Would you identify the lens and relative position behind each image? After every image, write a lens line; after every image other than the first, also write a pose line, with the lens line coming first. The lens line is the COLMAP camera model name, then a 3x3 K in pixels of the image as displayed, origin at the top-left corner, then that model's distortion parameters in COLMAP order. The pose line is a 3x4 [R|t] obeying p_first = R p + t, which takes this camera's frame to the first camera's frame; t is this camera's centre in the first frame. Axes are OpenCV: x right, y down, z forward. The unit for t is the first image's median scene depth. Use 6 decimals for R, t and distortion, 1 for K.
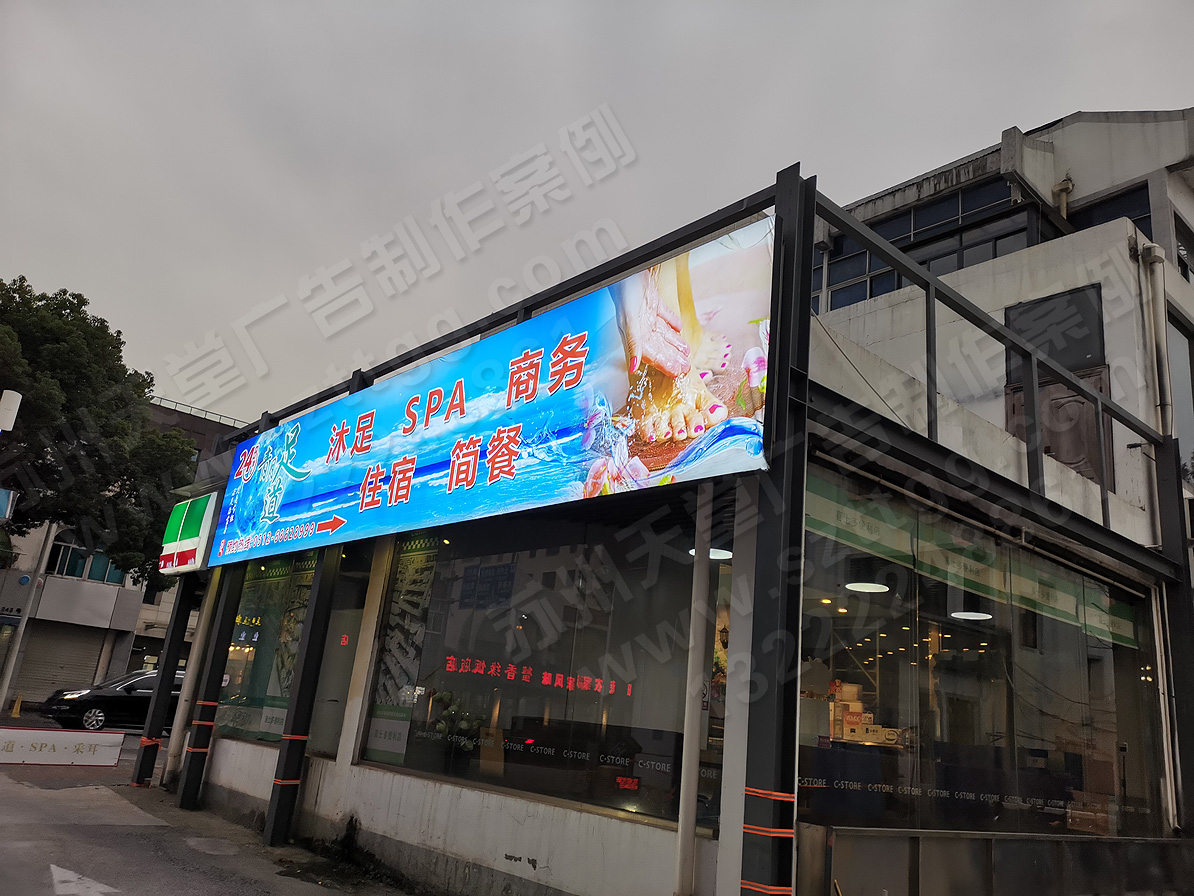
lens RADIAL K [[926.9, 0, 597.0], [0, 926.9, 448.0], [0, 0, 1]] dist [0.084724, -0.119376]
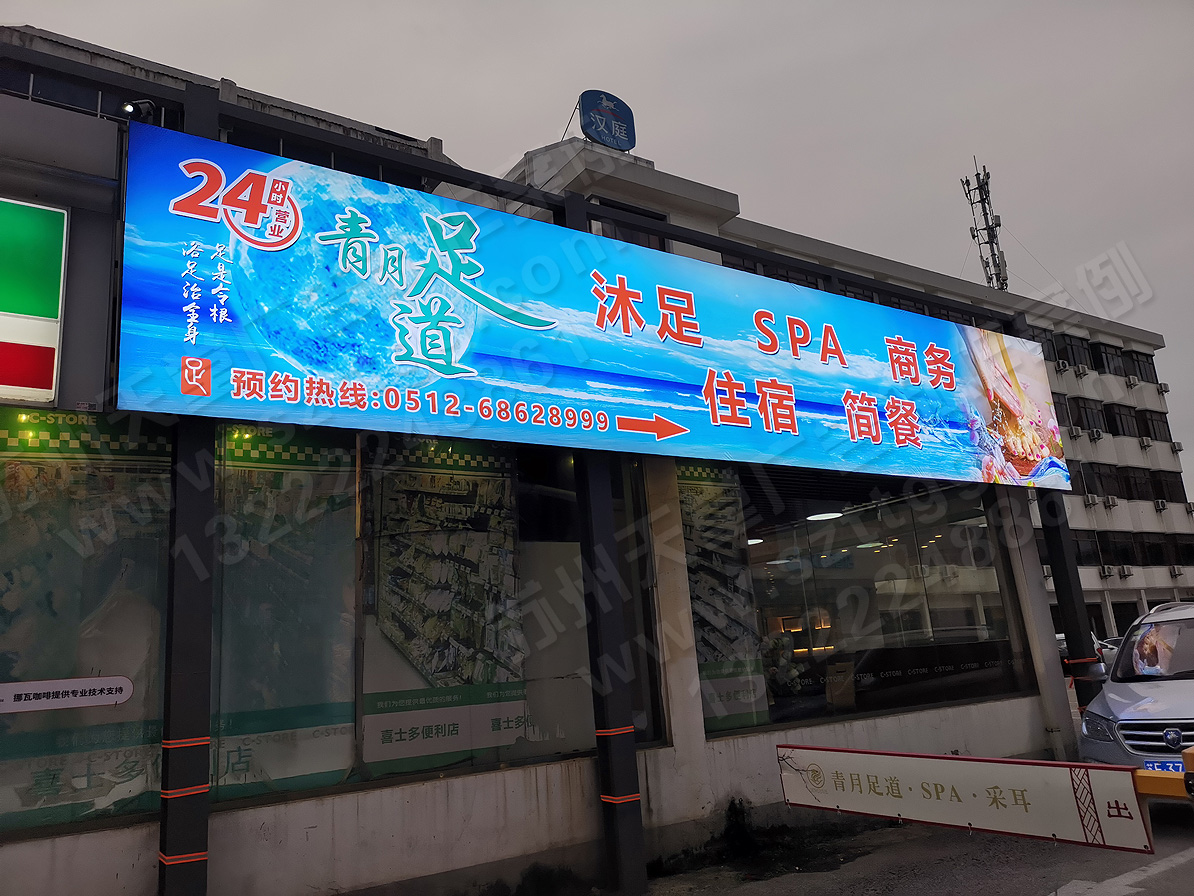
lens RADIAL K [[926.9, 0, 597.0], [0, 926.9, 448.0], [0, 0, 1]] dist [0.084724, -0.119376]
pose [[0.103120, 0.128021, 0.986396, -1.252142], [-0.199487, 0.974196, -0.105583, 0.230015], [-0.974459, -0.185885, 0.125997, 1.202852]]
